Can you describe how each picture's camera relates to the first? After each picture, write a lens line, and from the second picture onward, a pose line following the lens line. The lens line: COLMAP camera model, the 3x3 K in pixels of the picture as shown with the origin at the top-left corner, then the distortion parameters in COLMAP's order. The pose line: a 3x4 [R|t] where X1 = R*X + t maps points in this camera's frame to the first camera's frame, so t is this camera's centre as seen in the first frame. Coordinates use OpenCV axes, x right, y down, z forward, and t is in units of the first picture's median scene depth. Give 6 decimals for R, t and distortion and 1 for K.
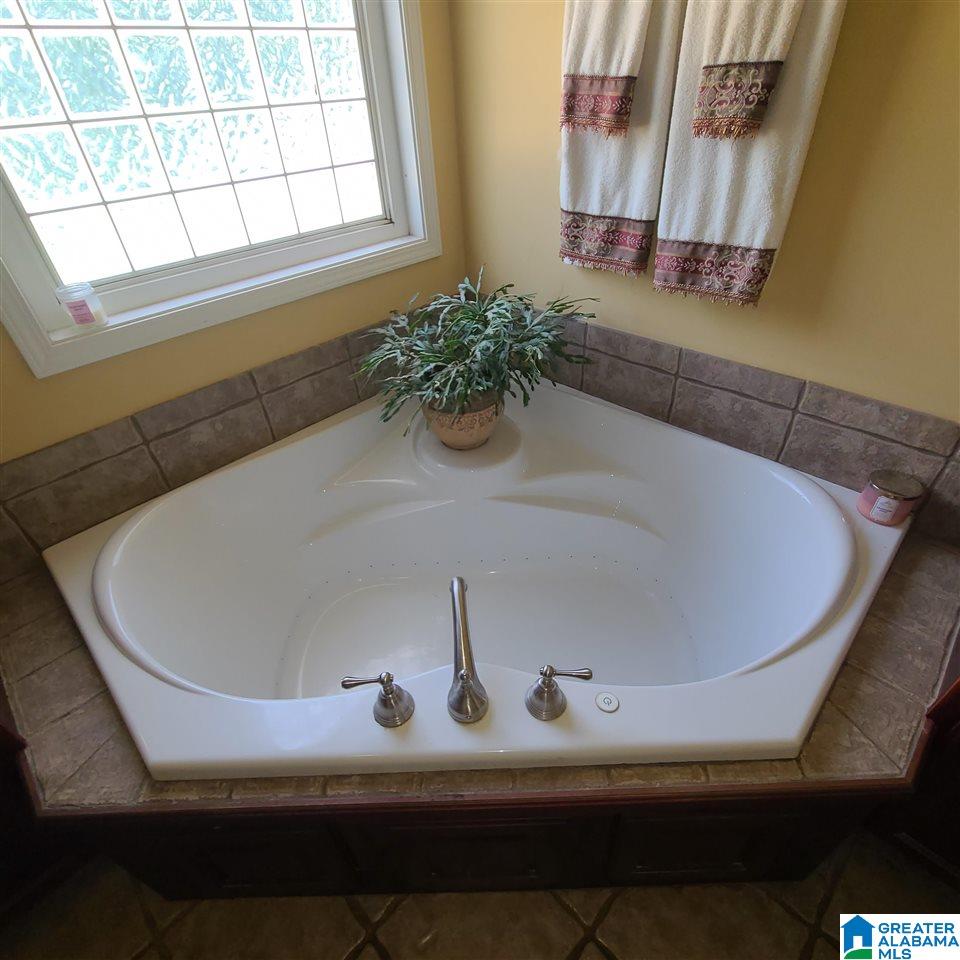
lens RADIAL K [[524.9, 0, 479.9], [0, 524.9, 484.9], [0, 0, 1]] dist [-0.000931, -0.002534]
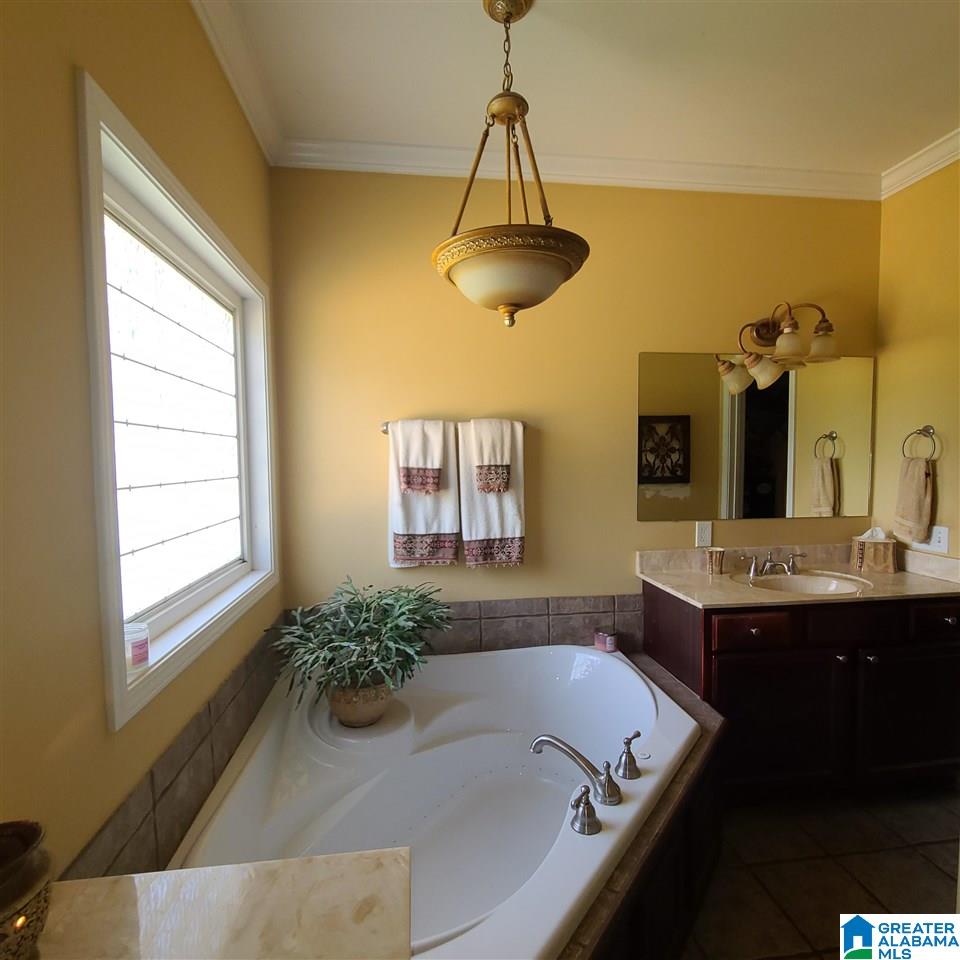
lens RADIAL K [[524.9, 0, 476.9], [0, 524.9, 481.7], [0, 0, 1]] dist [-0.000931, -0.002534]
pose [[0.620580, 0.005229, 0.784125, -1.066183], [0.465073, 0.802658, -0.373425, 0.058343], [-0.631338, 0.596416, 0.495682, -0.036834]]
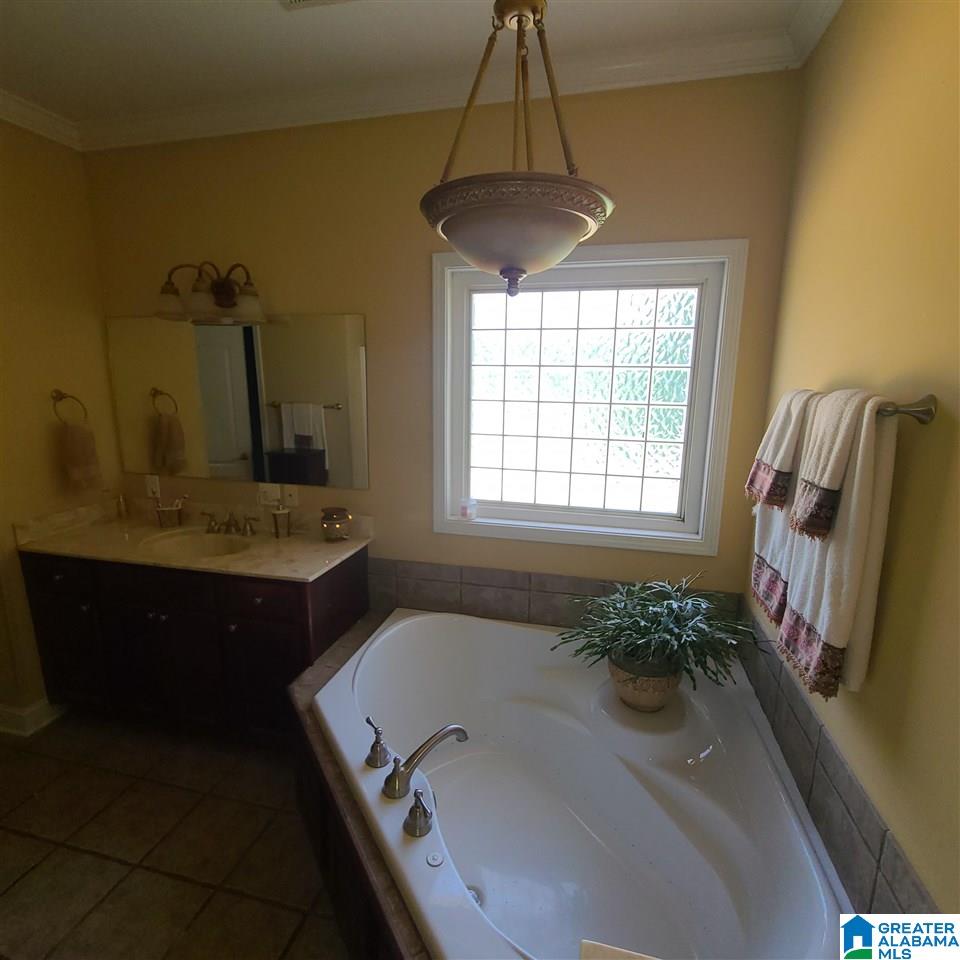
lens RADIAL K [[524.9, 0, 477.4], [0, 524.9, 479.4], [0, 0, 1]] dist [-0.000931, -0.002534]
pose [[0.506146, 0.215277, -0.835148, 0.870276], [-0.558894, 0.819377, -0.127510, -0.189124], [0.656851, 0.531298, 0.535042, -0.104102]]
